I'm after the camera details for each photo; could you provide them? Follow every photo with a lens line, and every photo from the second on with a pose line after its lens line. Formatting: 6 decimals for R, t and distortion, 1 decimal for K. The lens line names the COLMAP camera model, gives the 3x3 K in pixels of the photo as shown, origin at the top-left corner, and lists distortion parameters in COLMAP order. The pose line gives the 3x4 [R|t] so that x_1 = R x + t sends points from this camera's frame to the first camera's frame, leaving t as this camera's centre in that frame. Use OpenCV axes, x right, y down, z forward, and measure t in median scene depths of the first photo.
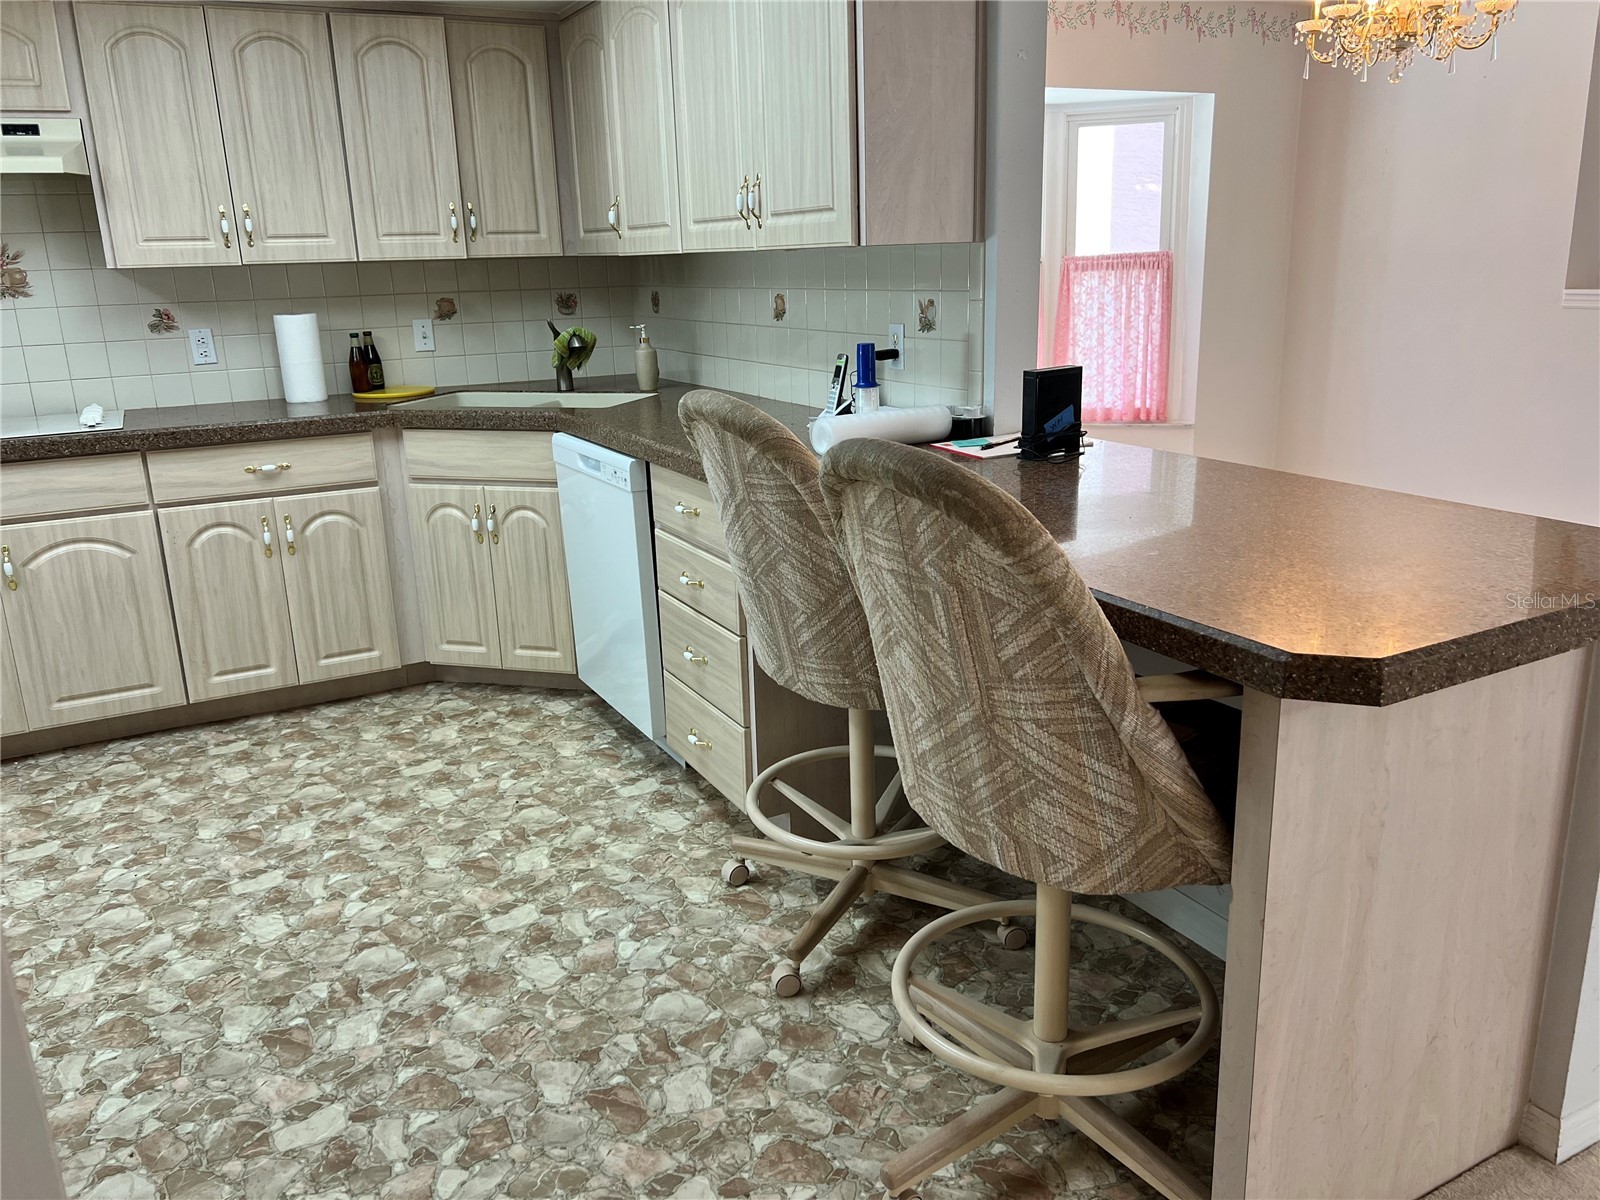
lens RADIAL K [[1195.3, 0, 804.9], [0, 1195.3, 583.5], [0, 0, 1]] dist [0.055699, -0.063830]
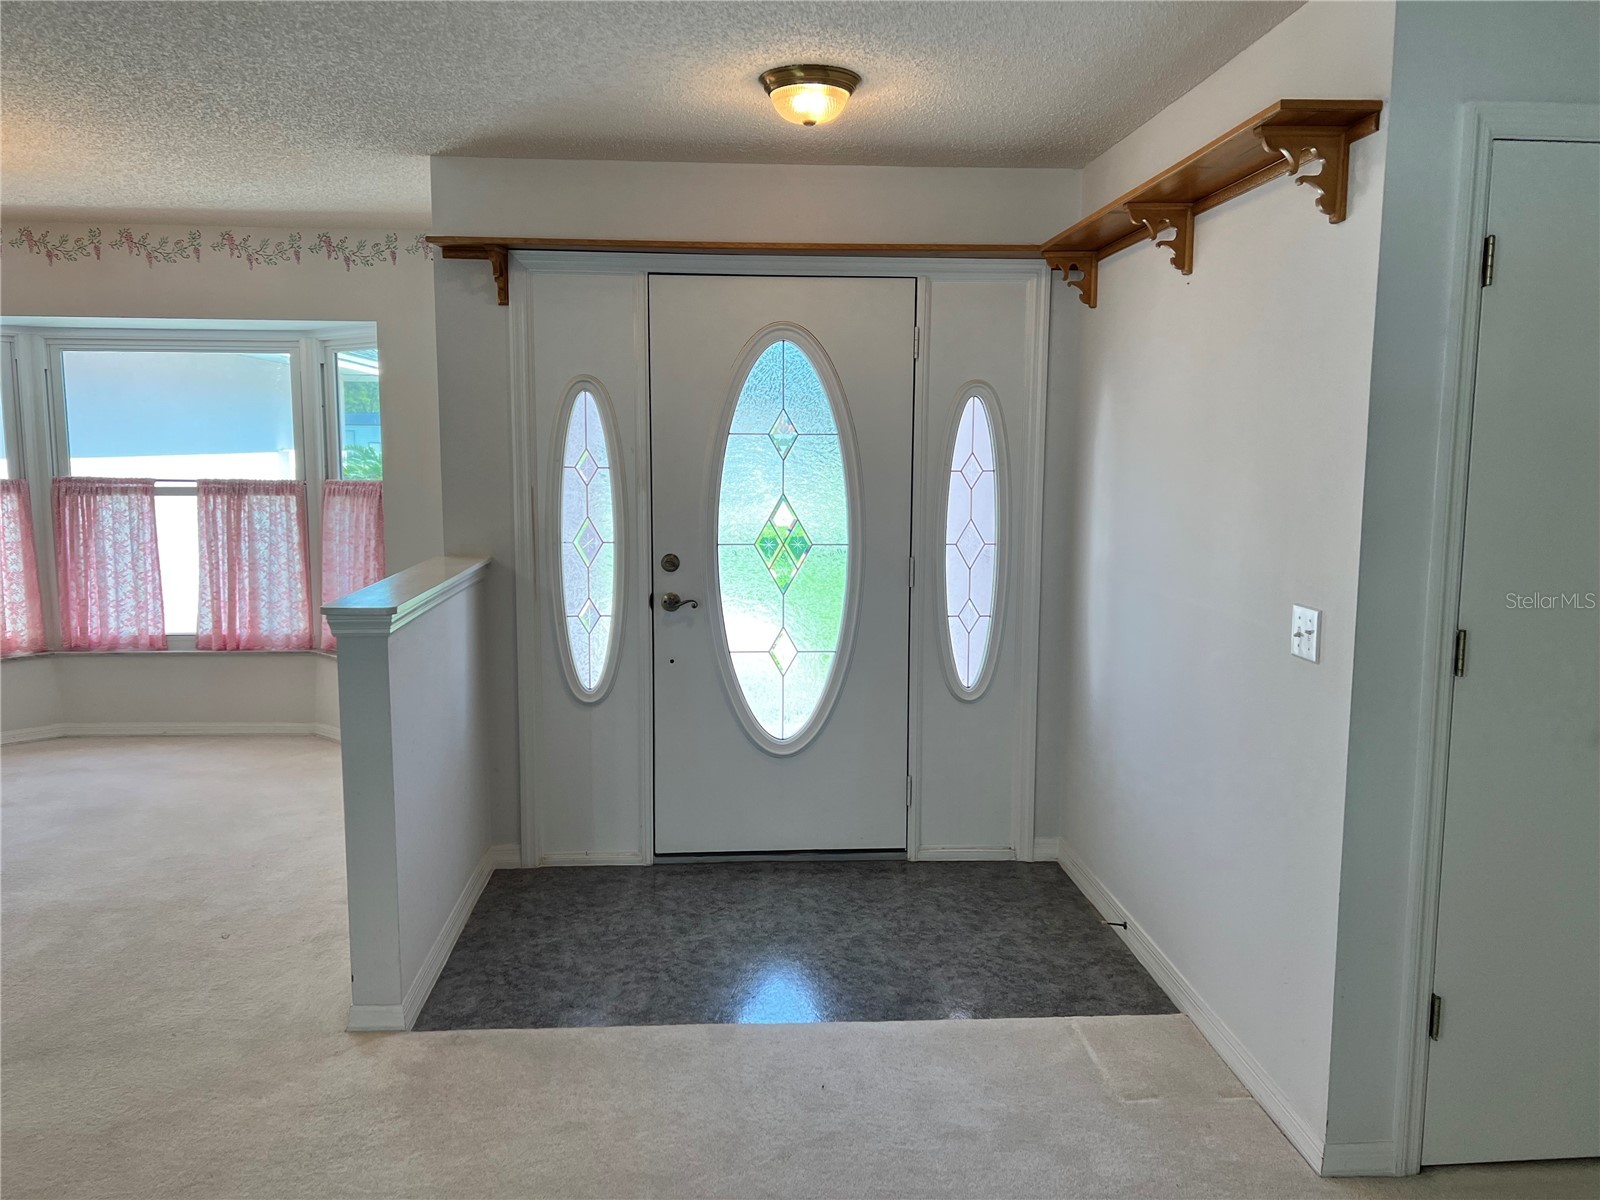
lens RADIAL K [[1195.3, 0, 809.1], [0, 1195.3, 593.6], [0, 0, 1]] dist [0.055699, -0.063830]
pose [[0.912016, 0.087811, -0.400643, 1.575103], [-0.141363, 0.984259, -0.106071, -0.220516], [0.385023, 0.153375, 0.910074, 0.466296]]
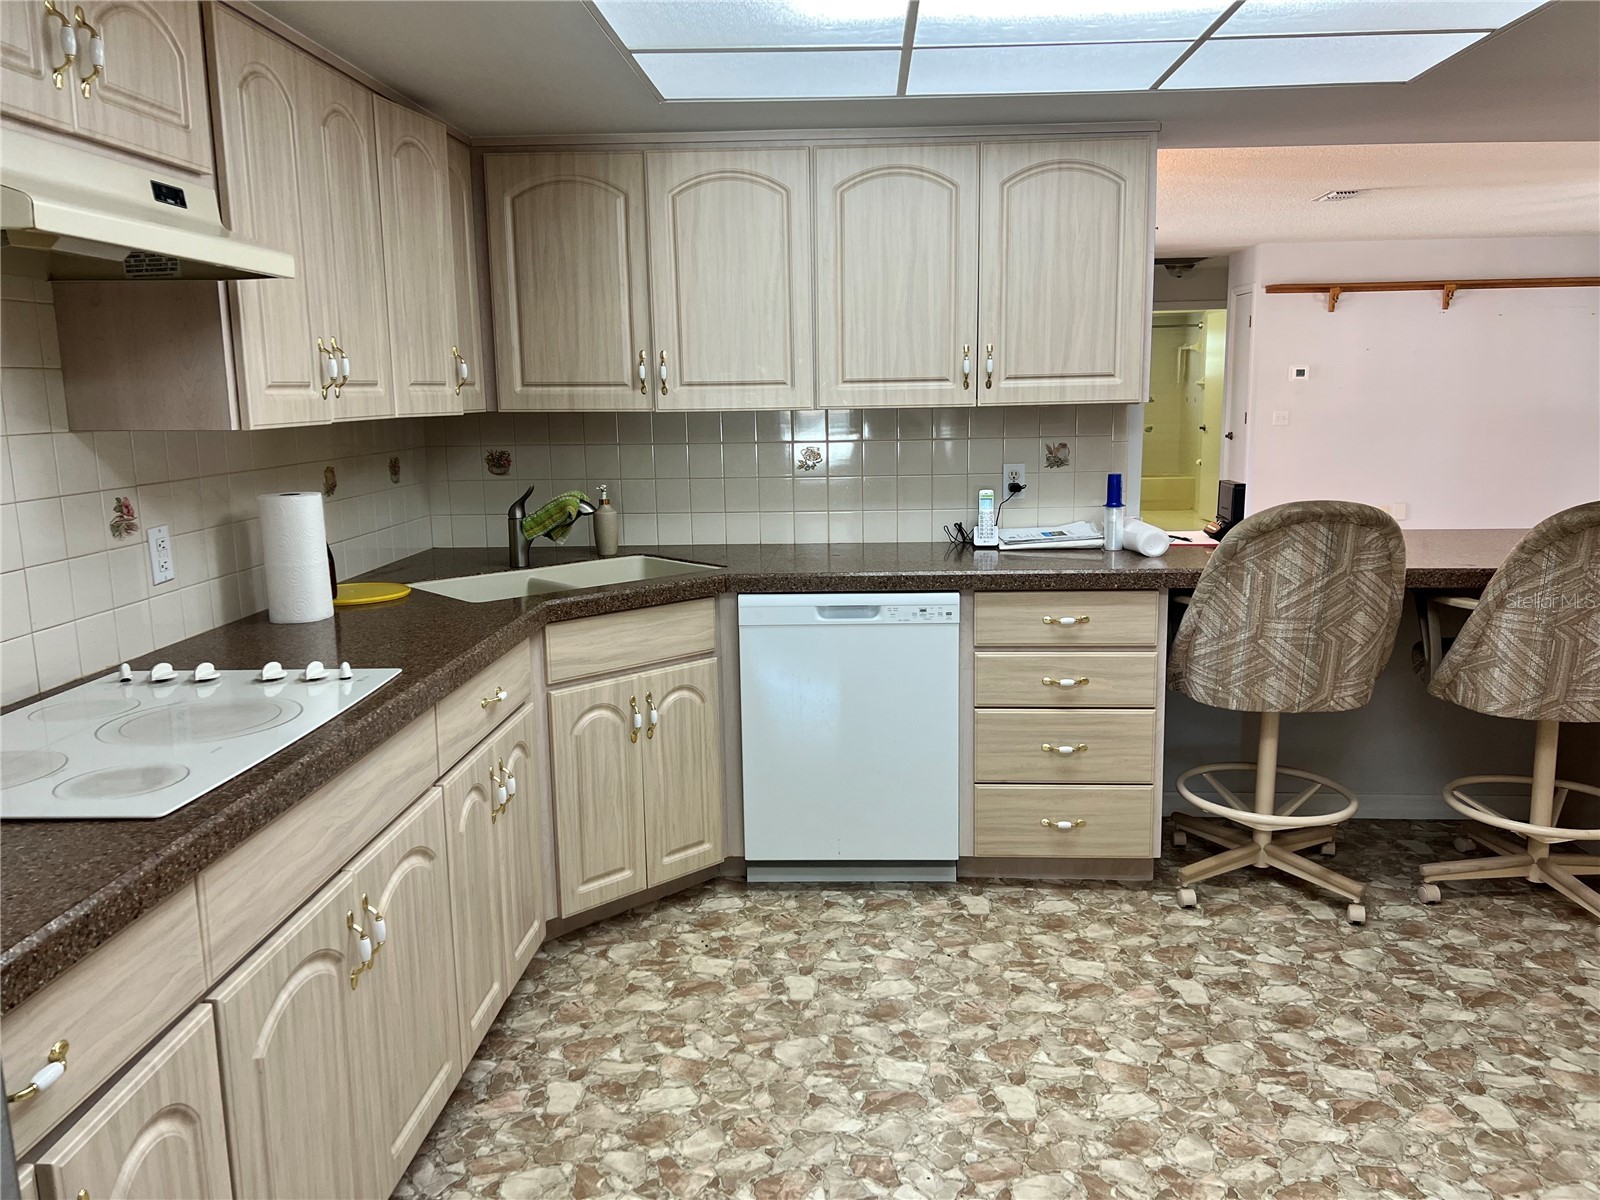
lens RADIAL K [[1195.3, 0, 809.2], [0, 1195.3, 592.3], [0, 0, 1]] dist [0.055699, -0.063830]
pose [[0.519895, -0.123431, 0.845265, -0.891558], [0.226932, 0.973907, 0.002637, -0.109281], [-0.823535, 0.190447, 0.534340, 0.424017]]
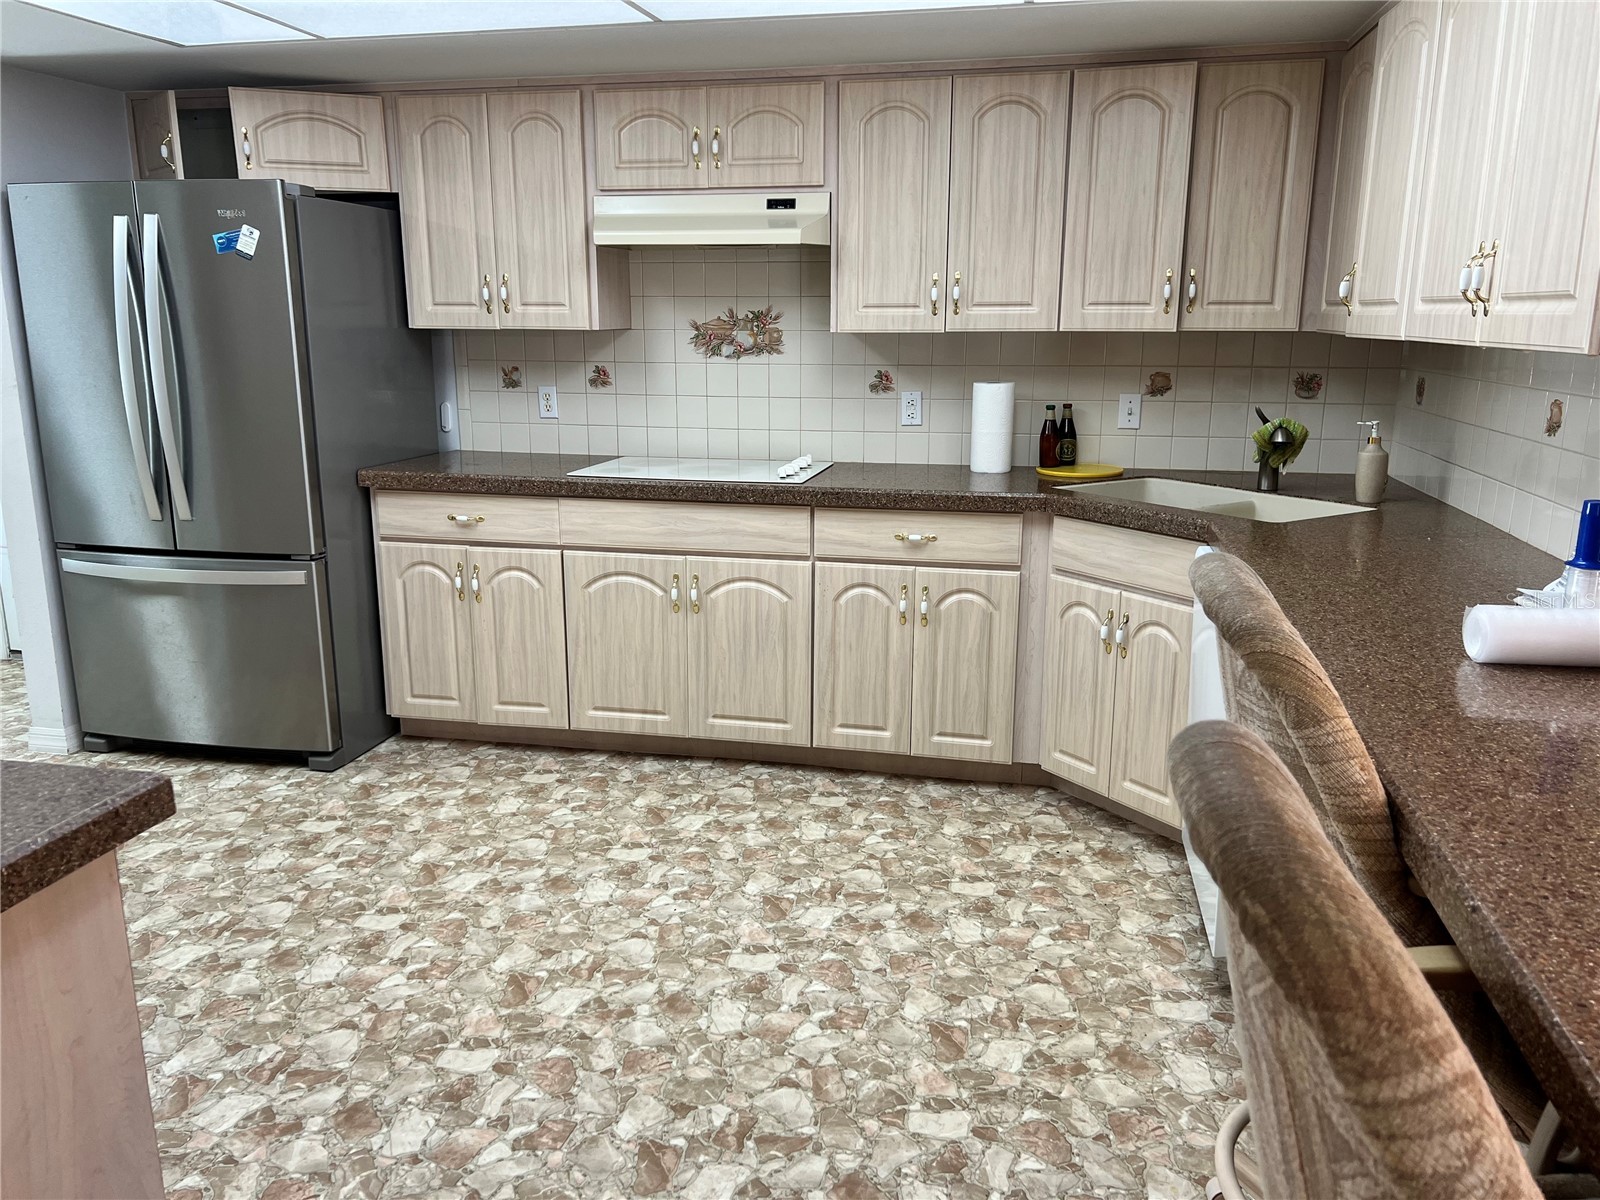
lens RADIAL K [[1195.3, 0, 800.6], [0, 1195.3, 592.2], [0, 0, 1]] dist [0.055699, -0.063830]
pose [[0.761407, 0.177174, -0.623594, 0.097675], [-0.194466, 0.980052, 0.041008, -0.068939], [0.618420, 0.090044, 0.780672, 0.167658]]
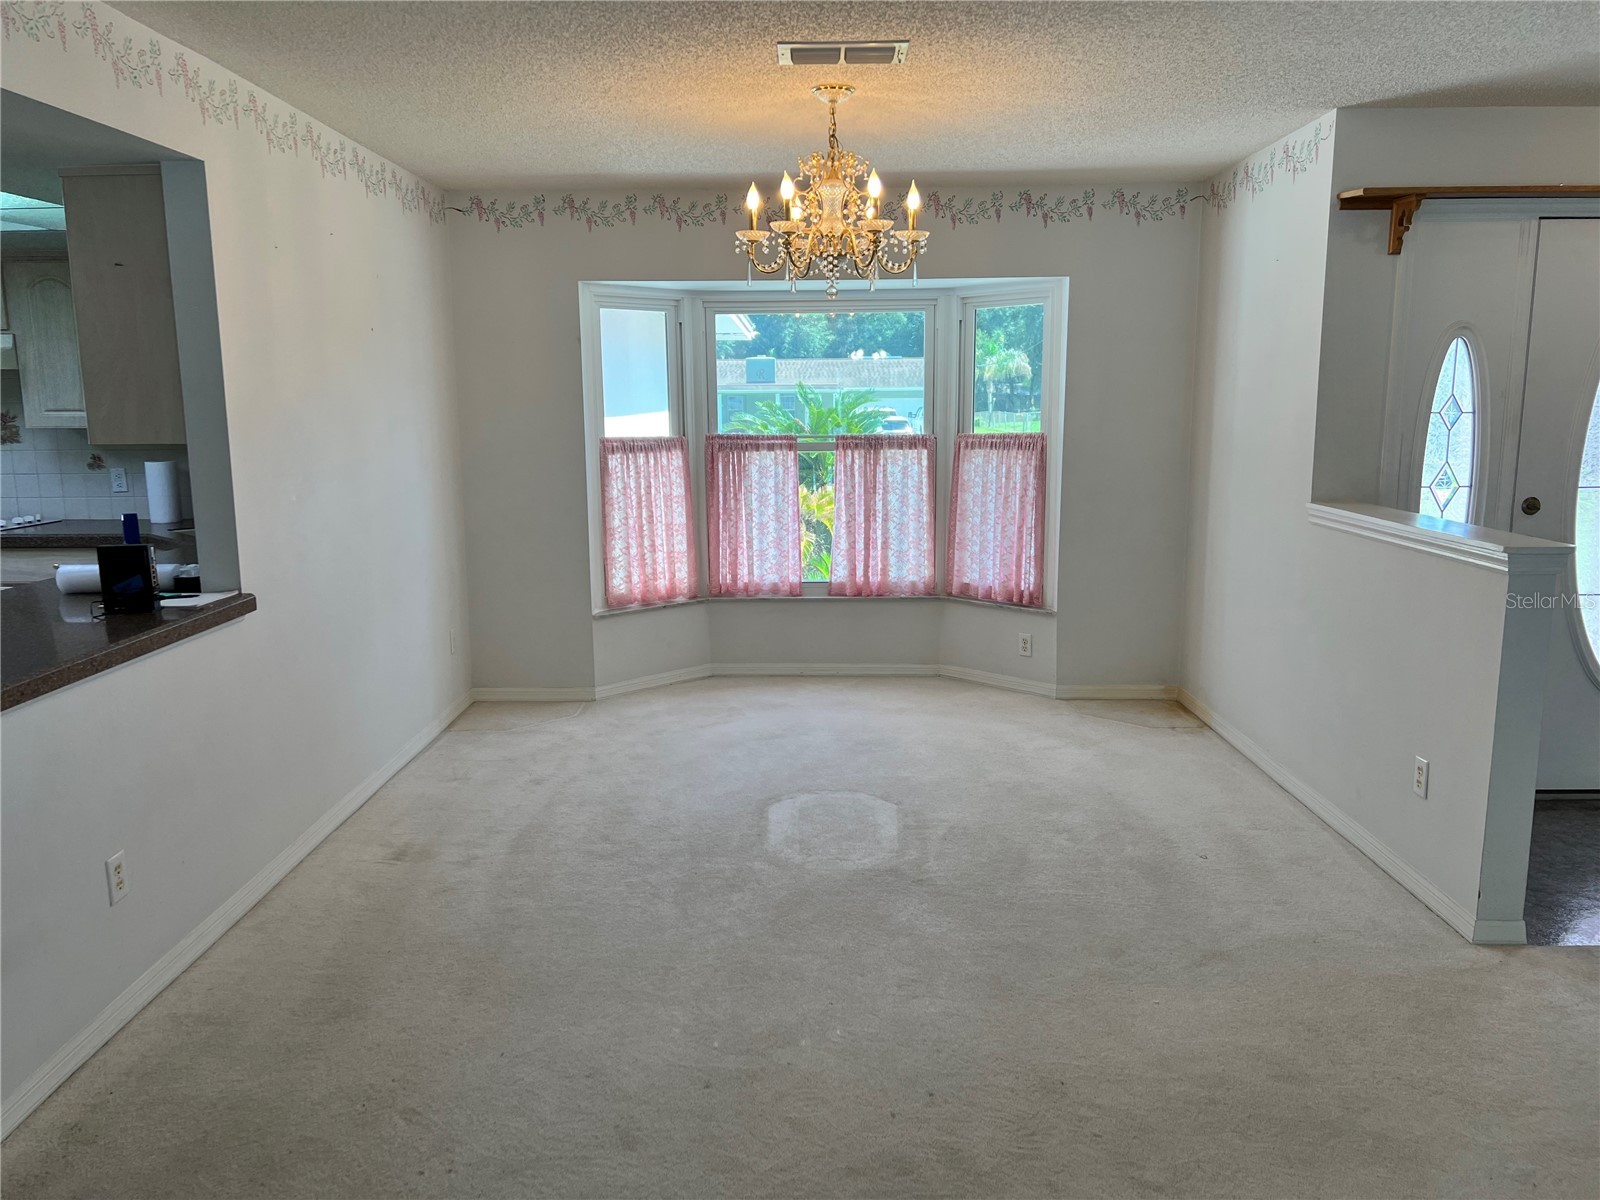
lens RADIAL K [[1195.3, 0, 800.9], [0, 1195.3, 611.5], [0, 0, 1]] dist [0.055699, -0.063830]
pose [[0.877968, 0.108685, -0.466219, 0.952566], [-0.145897, 0.988305, -0.044354, -0.100541], [0.455946, 0.106961, 0.883557, 0.116749]]
